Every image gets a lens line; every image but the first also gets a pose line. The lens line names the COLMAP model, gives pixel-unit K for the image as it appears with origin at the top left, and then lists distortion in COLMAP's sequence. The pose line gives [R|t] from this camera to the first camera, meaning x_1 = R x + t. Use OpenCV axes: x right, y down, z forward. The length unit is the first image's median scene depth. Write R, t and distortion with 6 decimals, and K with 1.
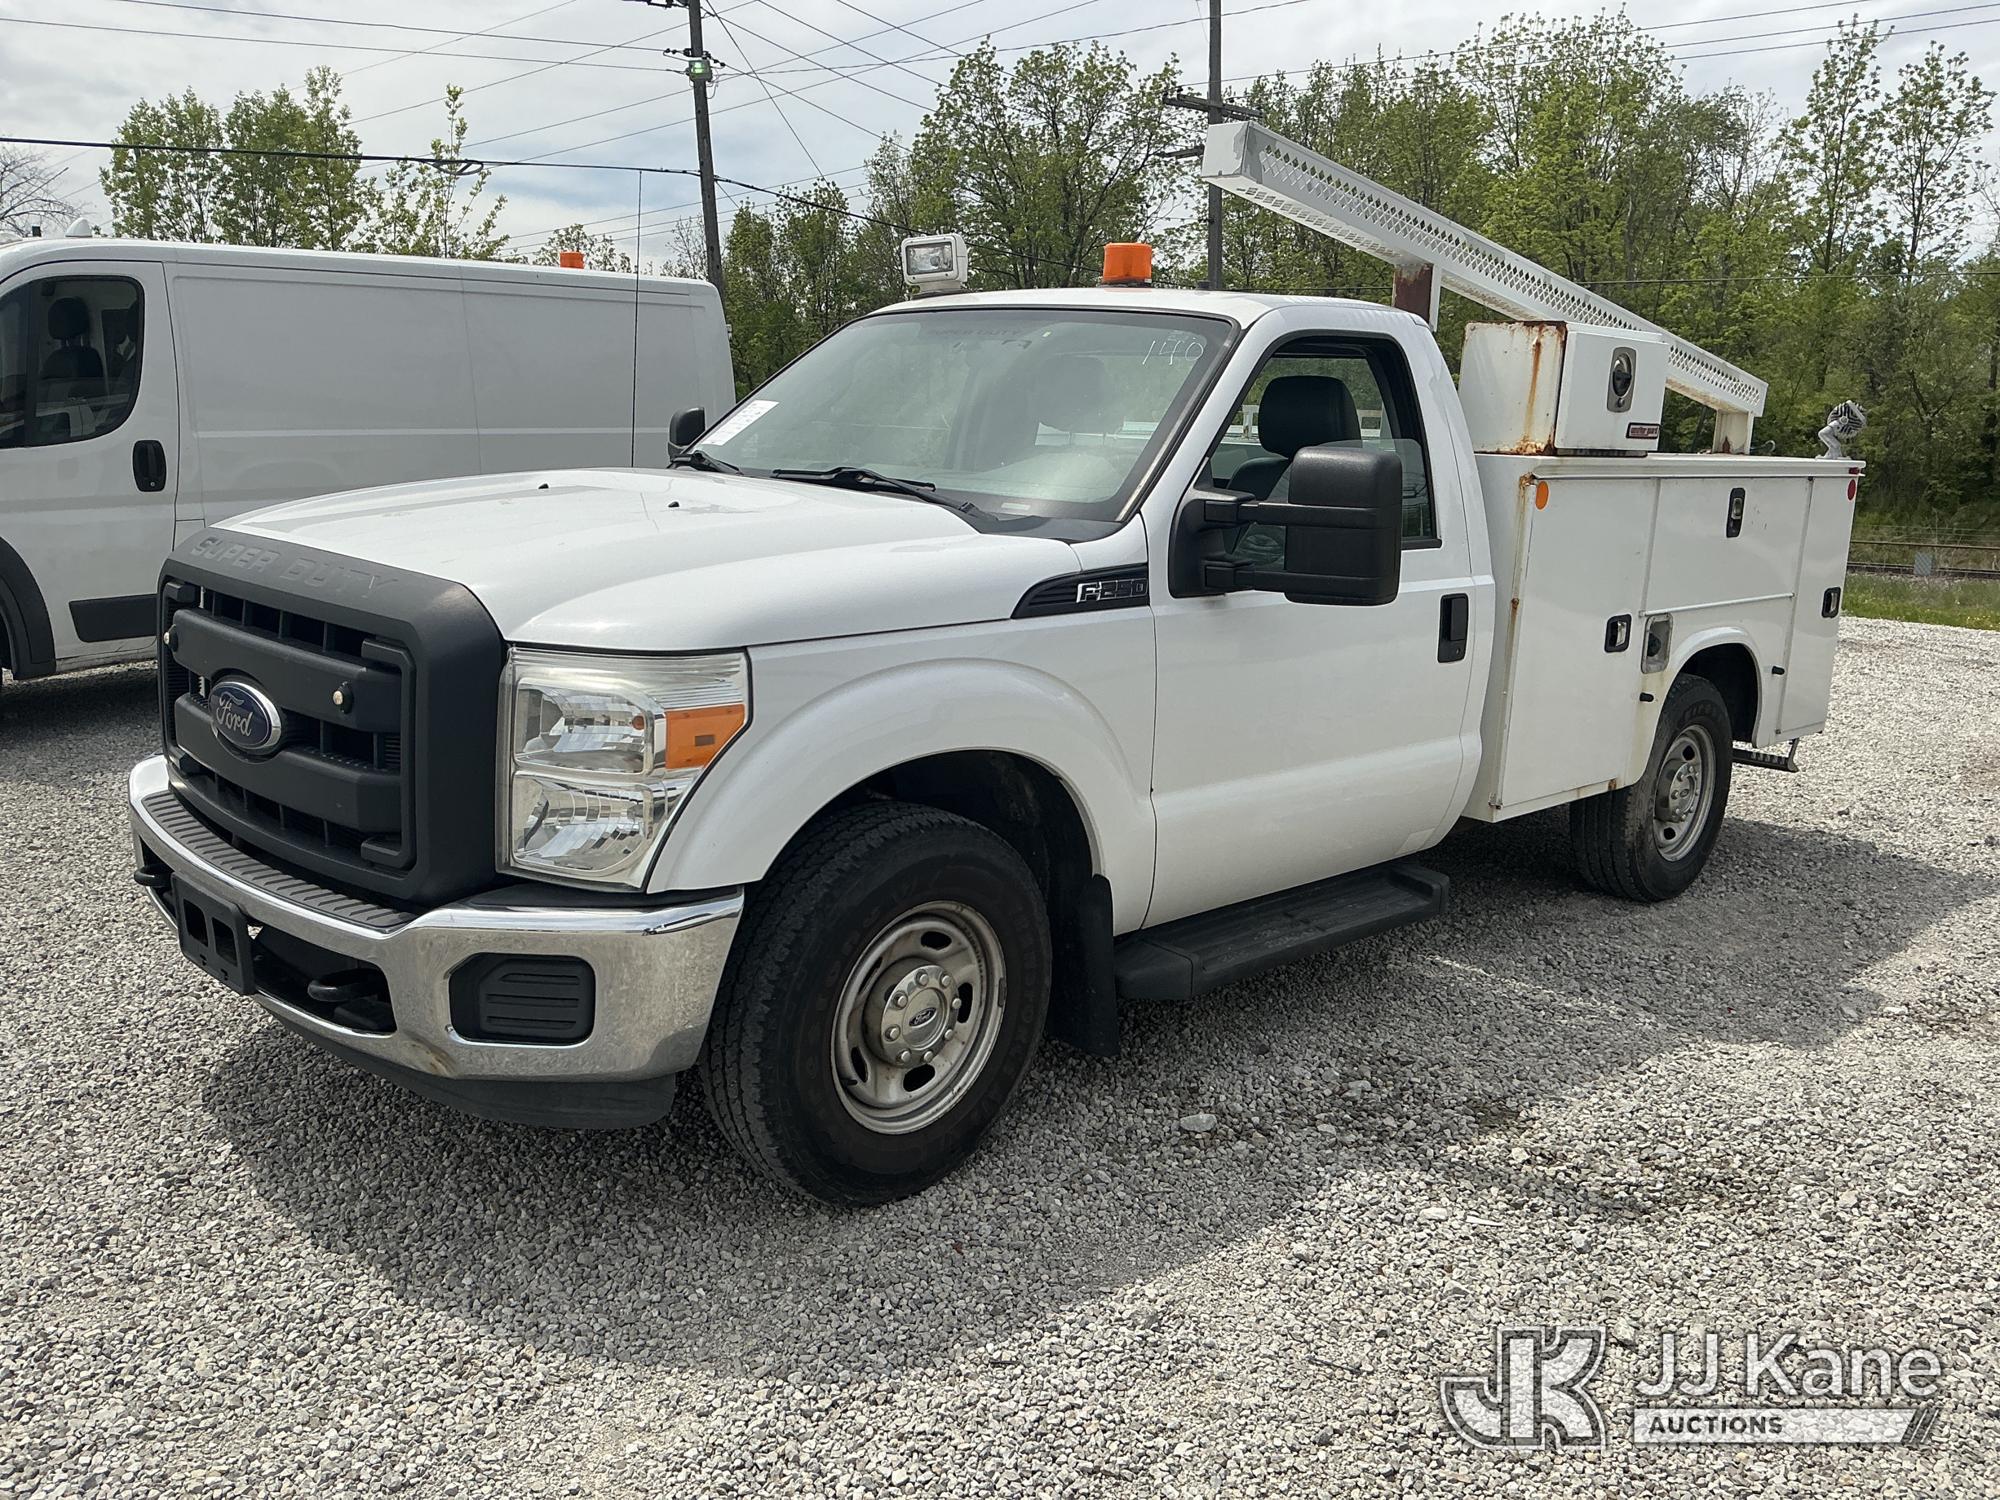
lens RADIAL K [[1711.8, 0, 1031.0], [0, 1711.8, 722.5], [0, 0, 1]] dist [0.088861, 0.009012]
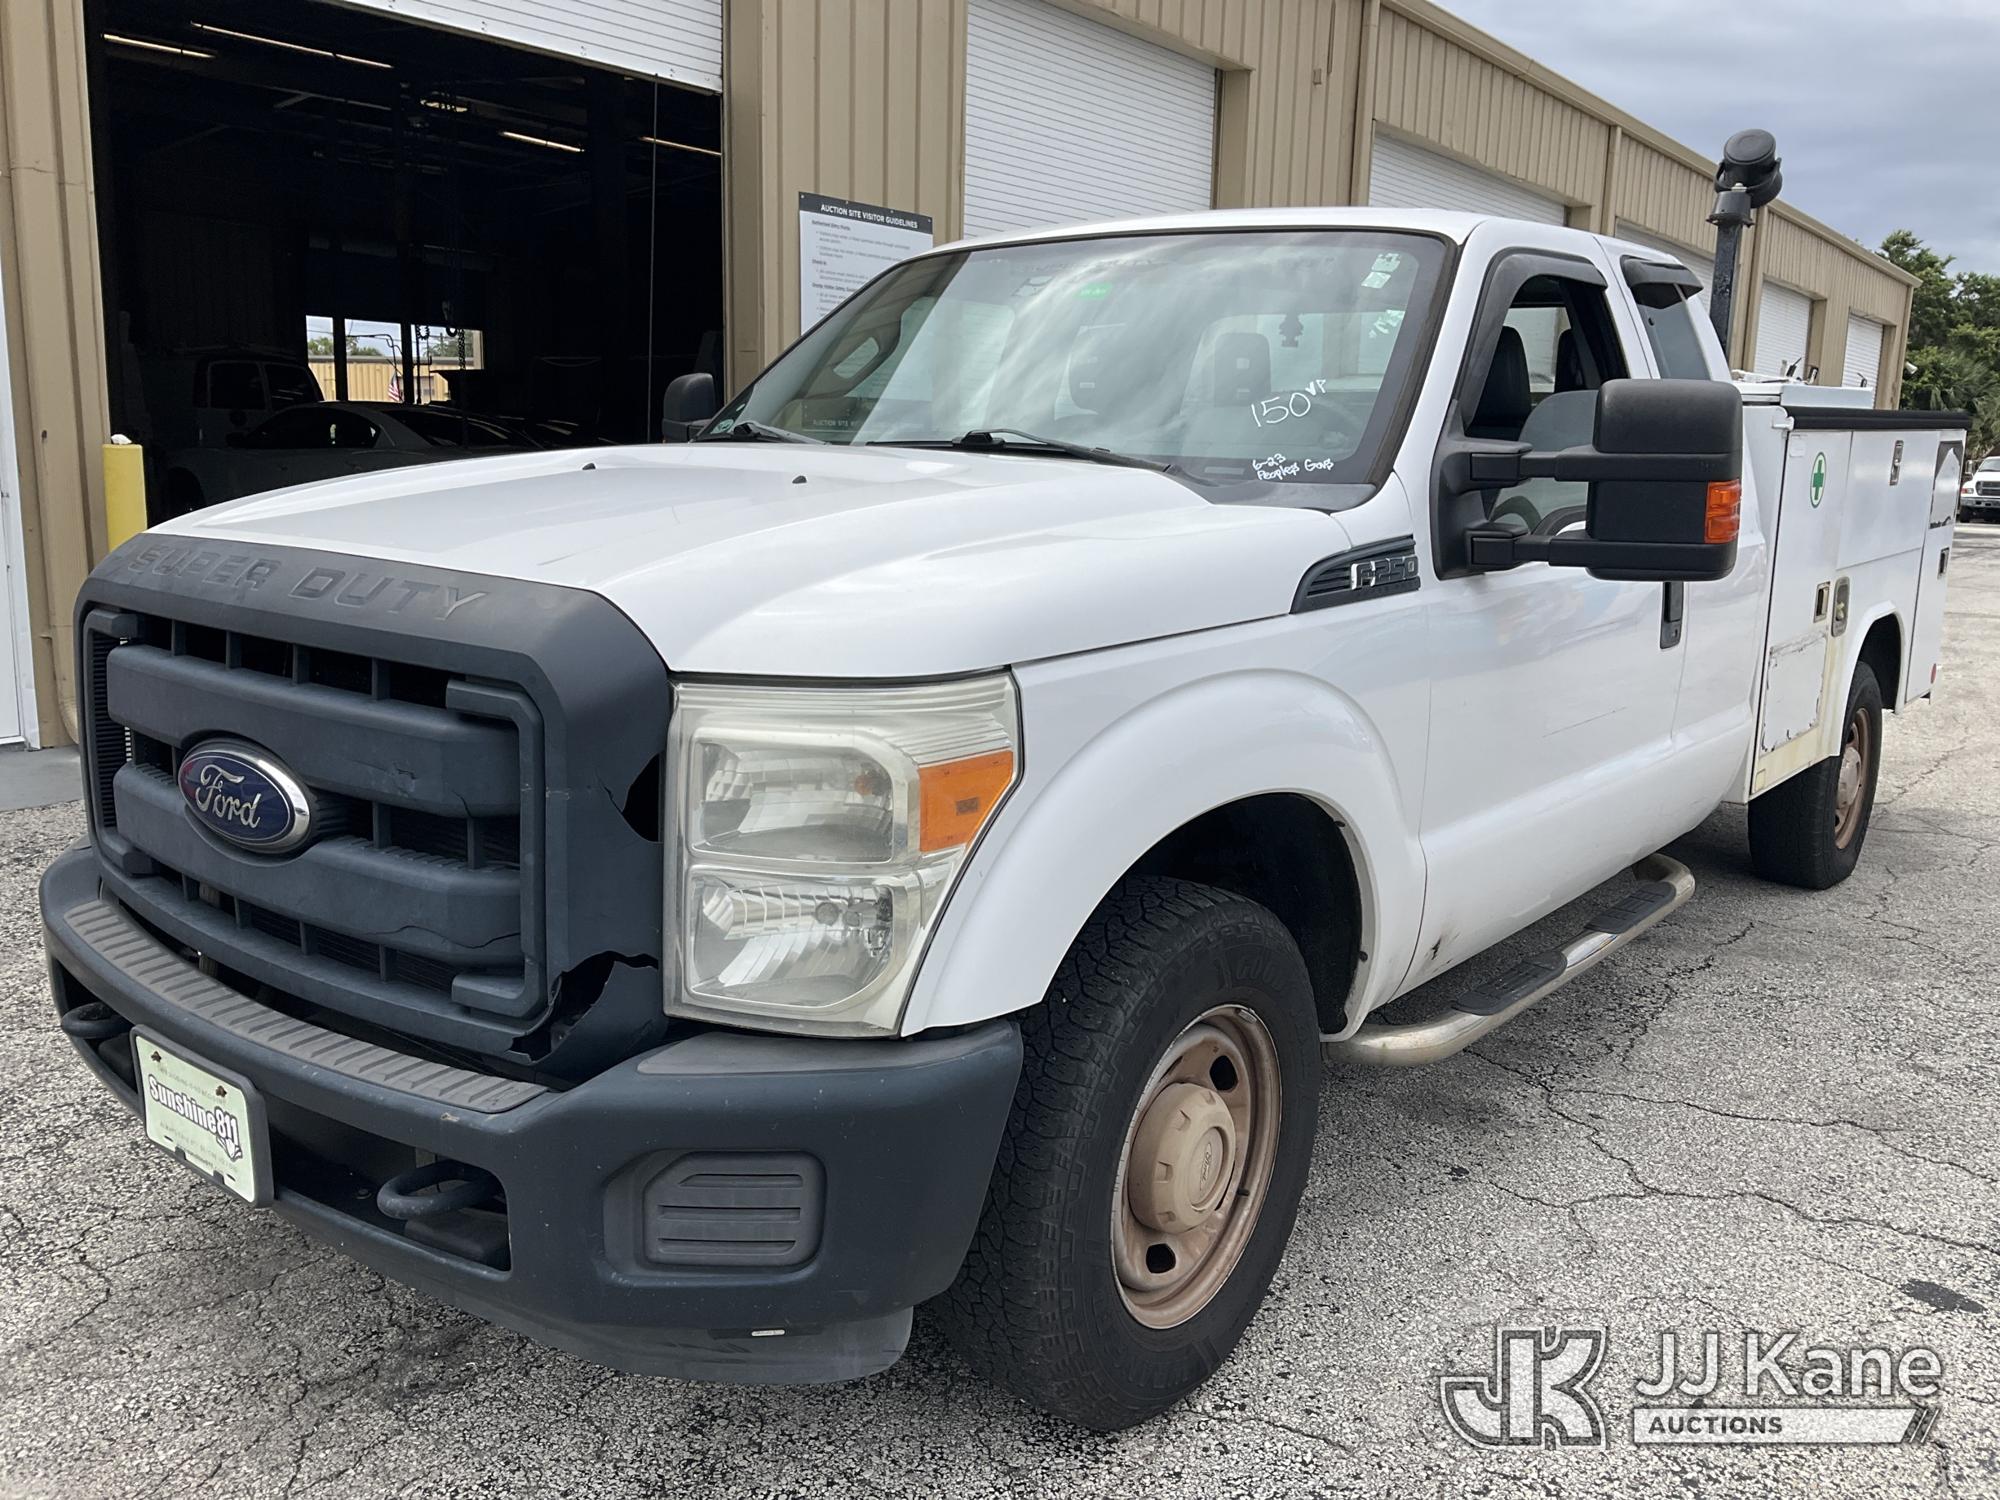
lens RADIAL K [[1711.8, 0, 1011.0], [0, 1711.8, 668.4], [0, 0, 1]] dist [0.088861, 0.009012]
pose [[0.995328, -0.042253, 0.086813, -0.202744], [0.044895, 0.998579, -0.028702, -0.021431], [-0.085477, 0.032465, 0.995811, 0.275175]]
